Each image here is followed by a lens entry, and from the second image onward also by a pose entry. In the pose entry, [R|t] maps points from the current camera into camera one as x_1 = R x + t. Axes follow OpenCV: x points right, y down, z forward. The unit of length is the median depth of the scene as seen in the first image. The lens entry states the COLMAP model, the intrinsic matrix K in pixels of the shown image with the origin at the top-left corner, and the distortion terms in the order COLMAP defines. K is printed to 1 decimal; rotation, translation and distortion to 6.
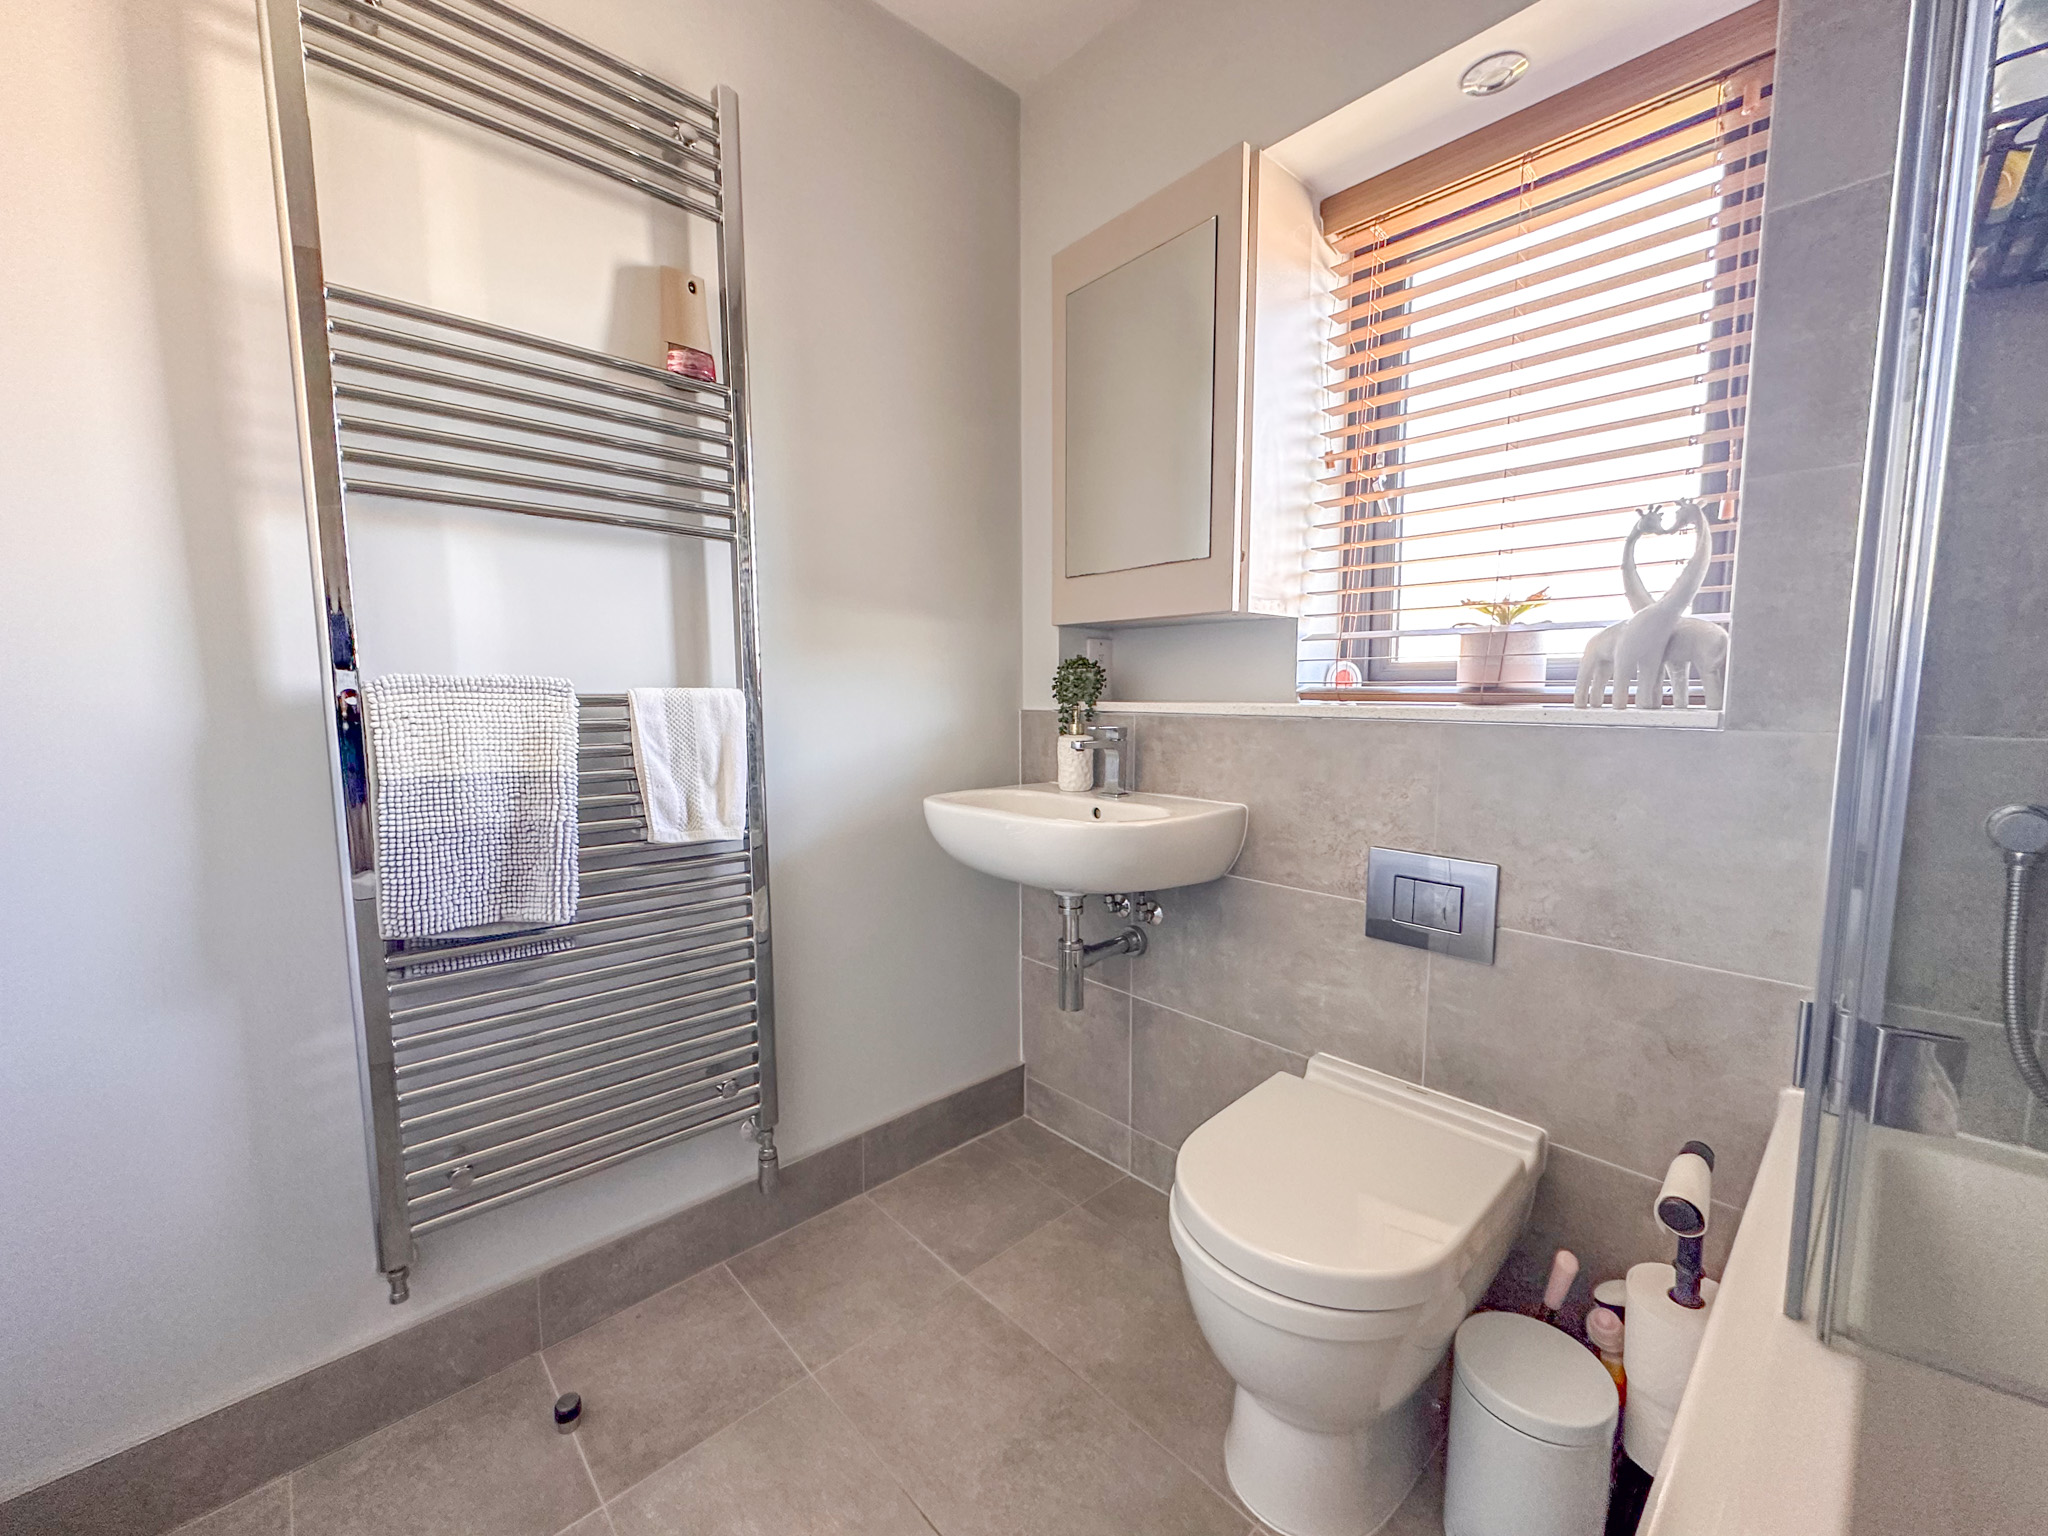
lens RADIAL K [[836.5, 0, 1022.8], [0, 836.5, 770.3], [0, 0, 1]] dist [-0.000293, 0.000052]
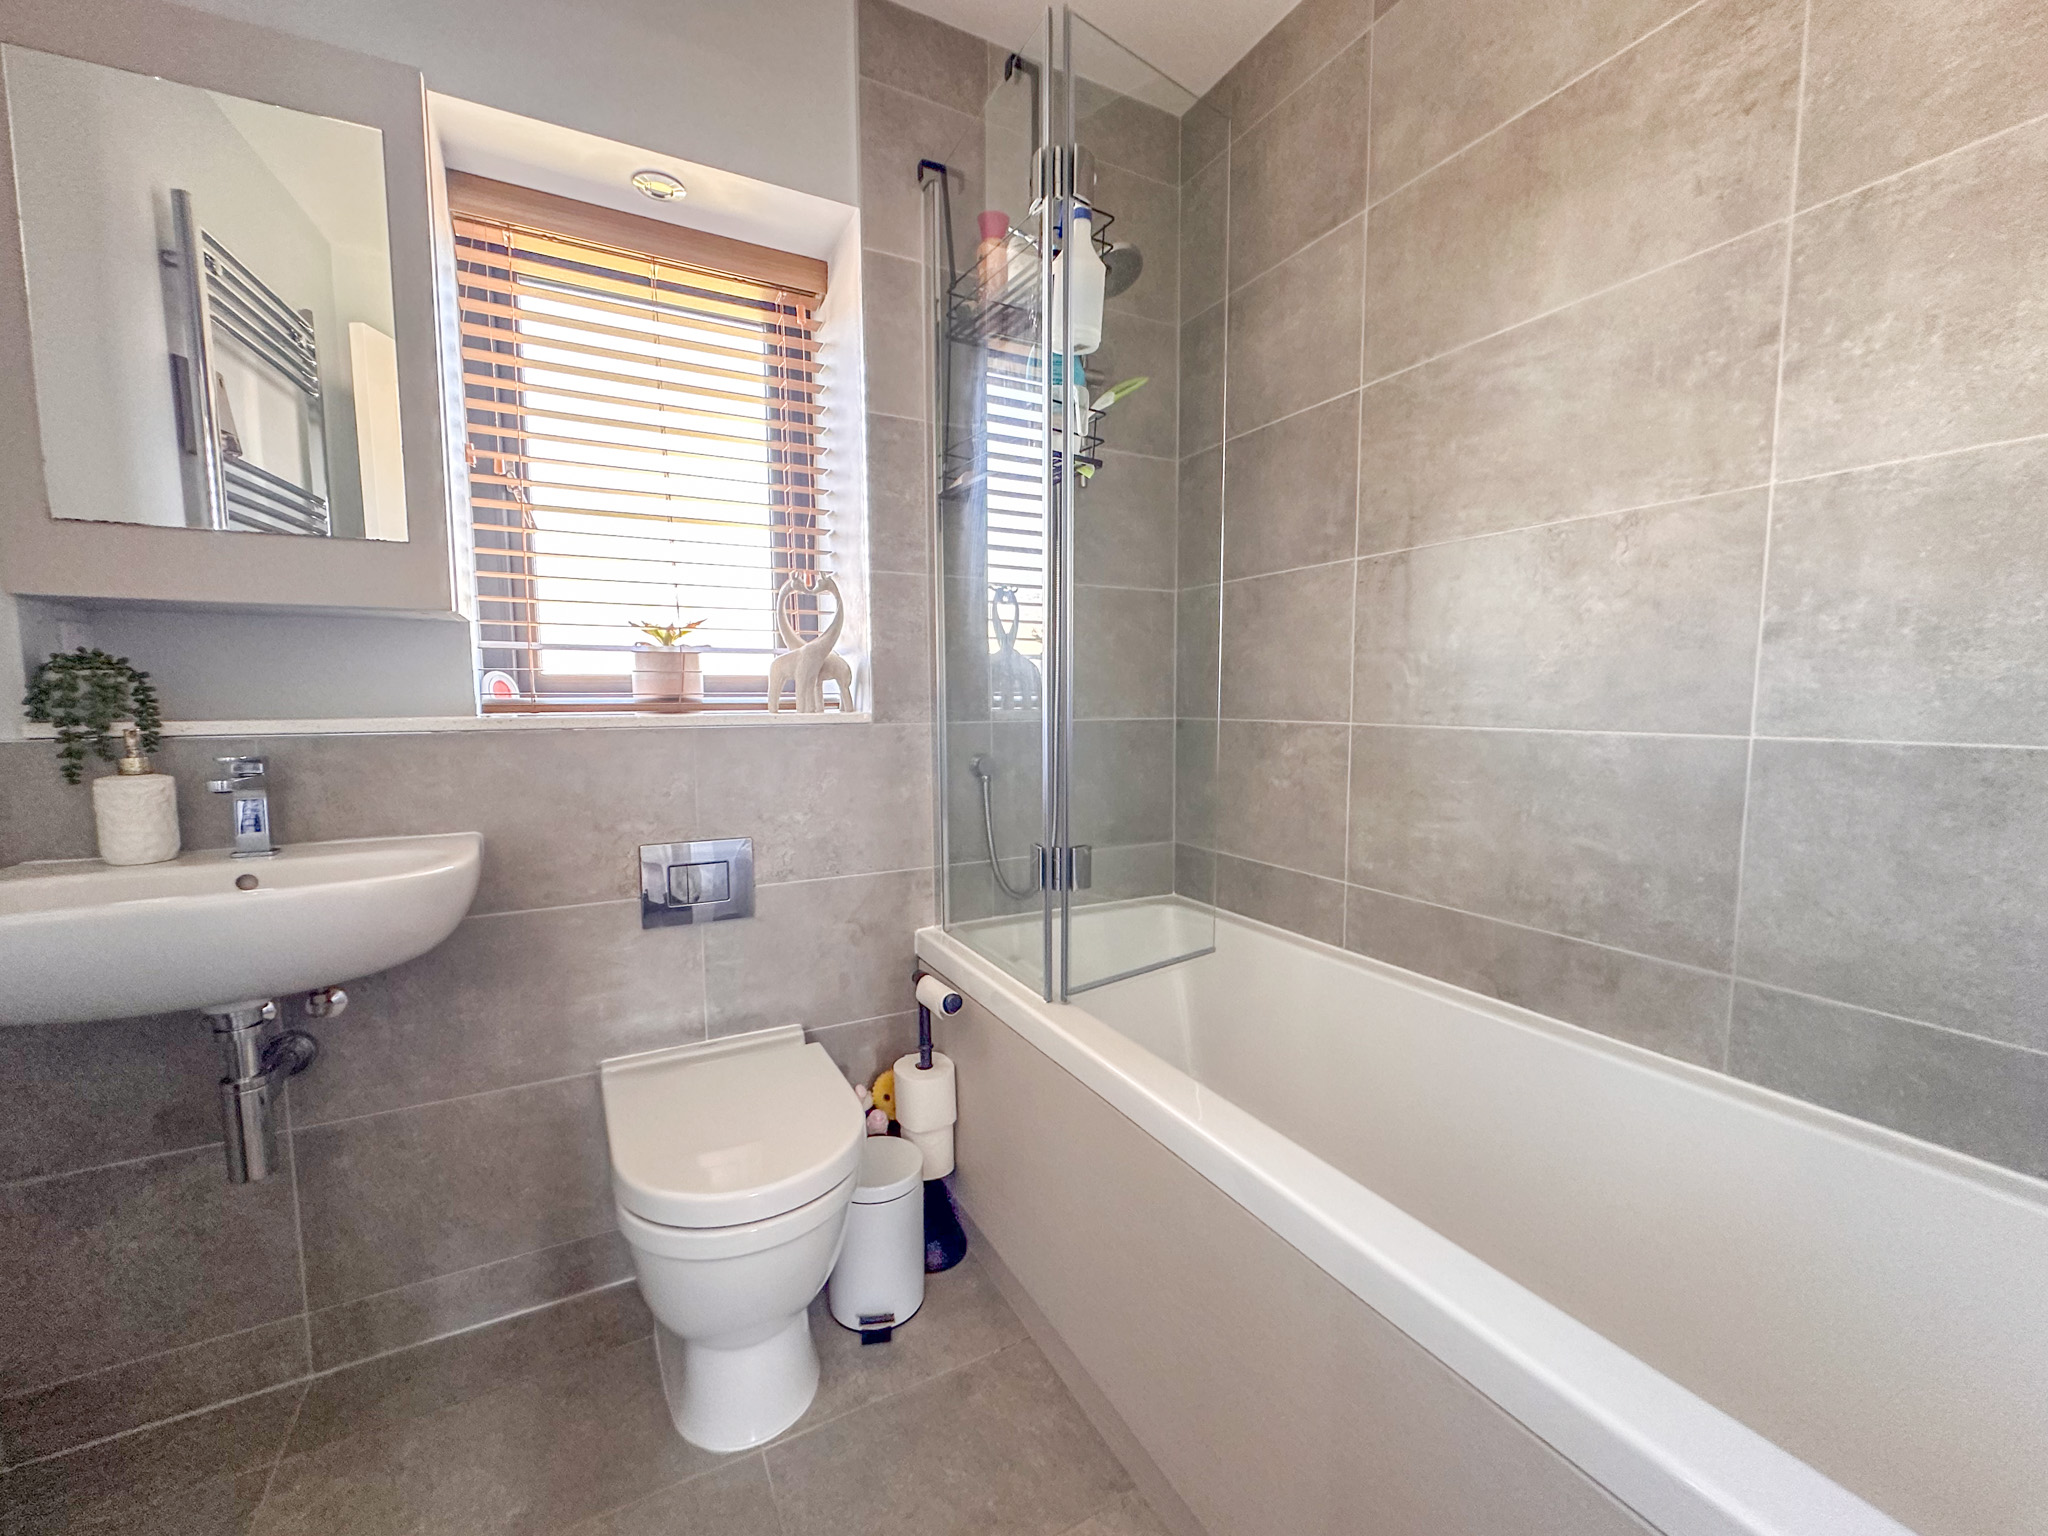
lens RADIAL K [[836.5, 0, 1022.8], [0, 836.5, 770.3], [0, 0, 1]] dist [-0.000293, 0.000052]
pose [[0.237031, -0.082446, 0.967998, -0.469846], [0.103622, 0.992854, 0.059189, -0.016731], [-0.965960, 0.086276, 0.243880, 0.239172]]
